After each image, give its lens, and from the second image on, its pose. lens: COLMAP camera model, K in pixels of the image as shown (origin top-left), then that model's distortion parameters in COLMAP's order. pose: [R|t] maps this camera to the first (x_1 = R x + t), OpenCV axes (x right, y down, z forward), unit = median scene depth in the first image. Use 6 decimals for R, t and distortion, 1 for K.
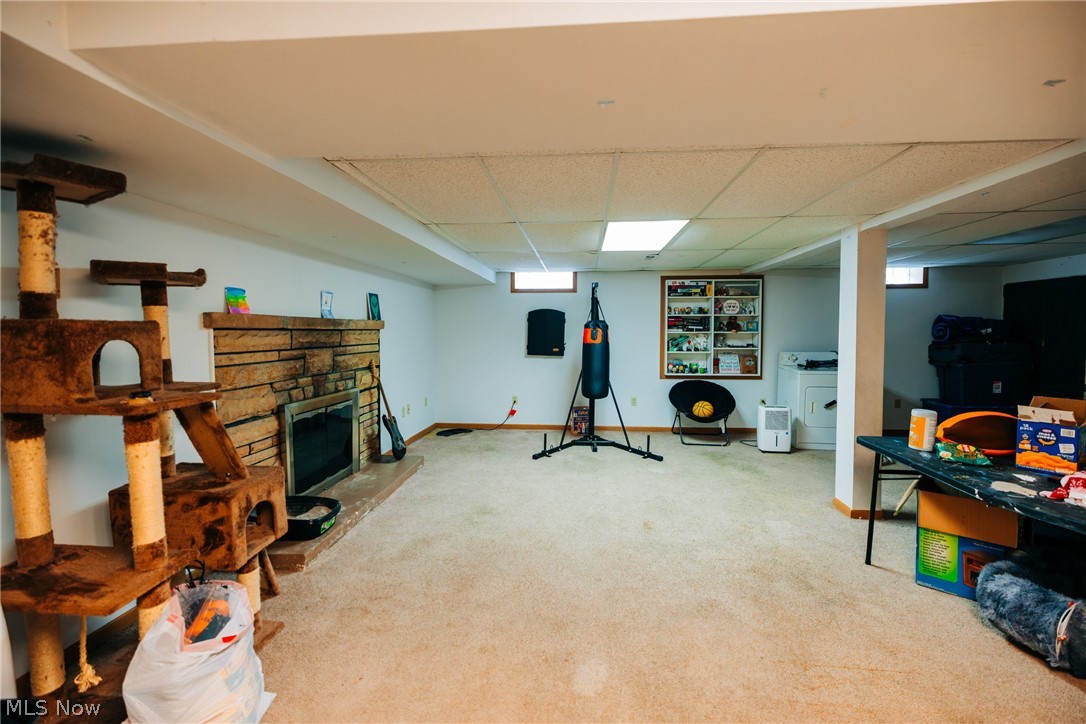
lens RADIAL K [[452.9, 0, 543.2], [0, 452.9, 349.5], [0, 0, 1]] dist [0.001448, 0.000682]
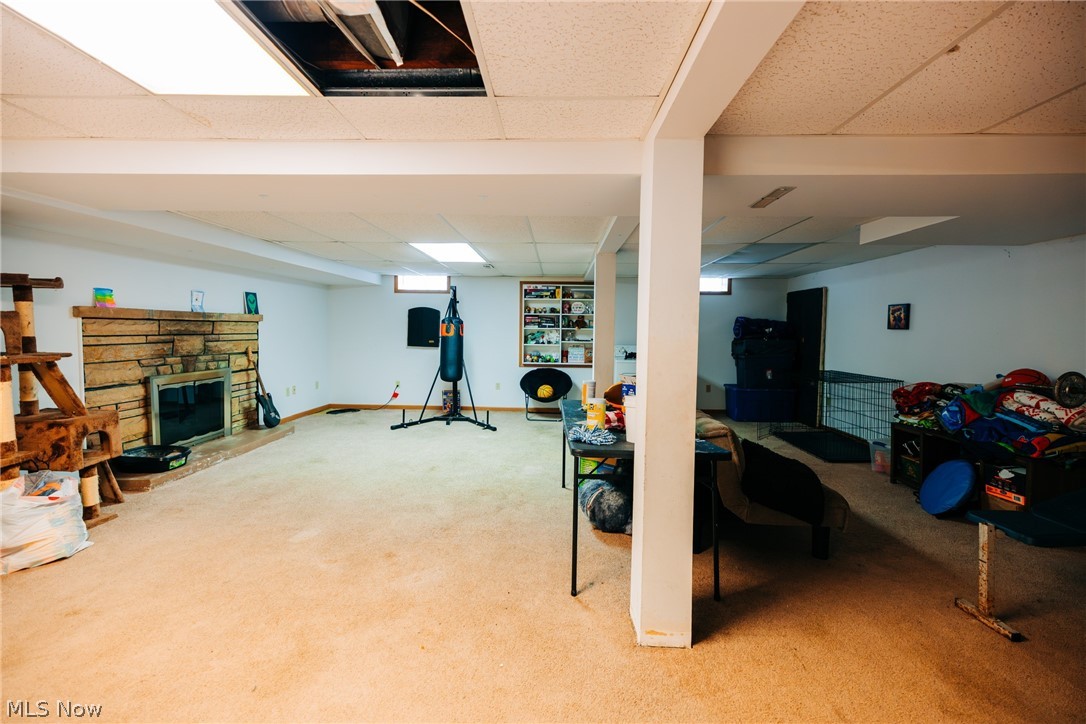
lens RADIAL K [[452.9, 0, 542.0], [0, 452.9, 349.1], [0, 0, 1]] dist [0.001448, 0.000682]
pose [[0.998510, 0.010196, 0.053605, 0.401621], [-0.010379, 0.999941, 0.003141, 0.020551], [-0.053570, -0.003693, 0.998557, -0.308315]]
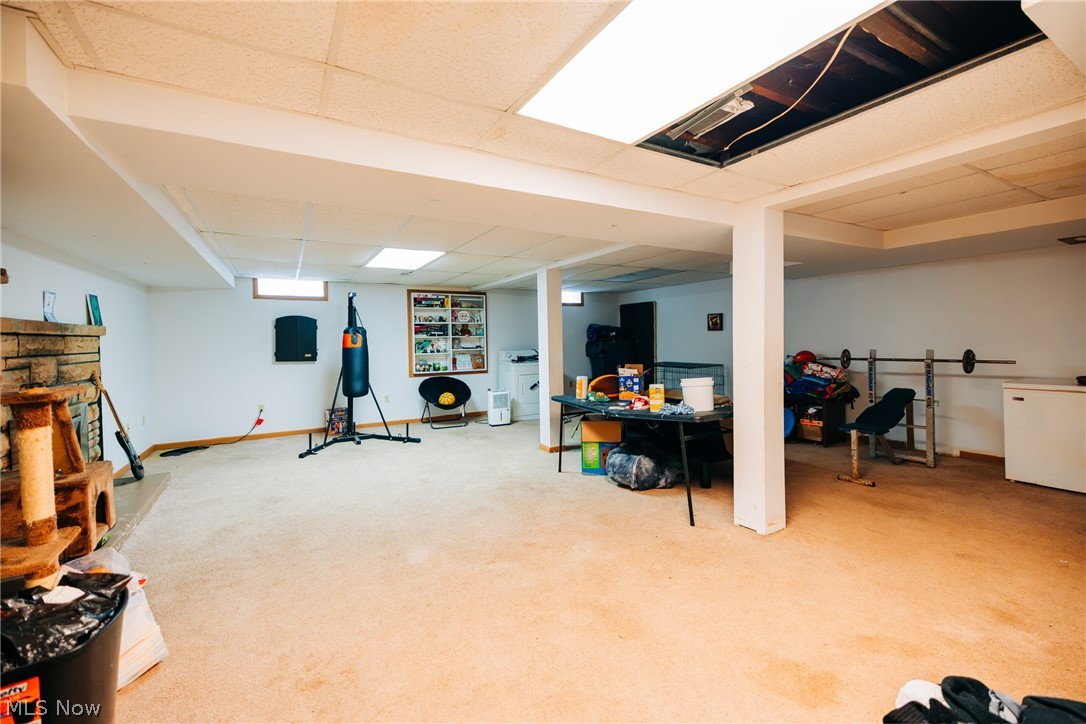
lens RADIAL K [[452.9, 0, 543.8], [0, 452.9, 350.2], [0, 0, 1]] dist [0.001448, 0.000682]
pose [[0.821956, -0.027660, 0.568878, -0.186232], [0.038596, 0.999229, -0.007181, 0.026662], [-0.568241, 0.027859, 0.822390, -0.242426]]
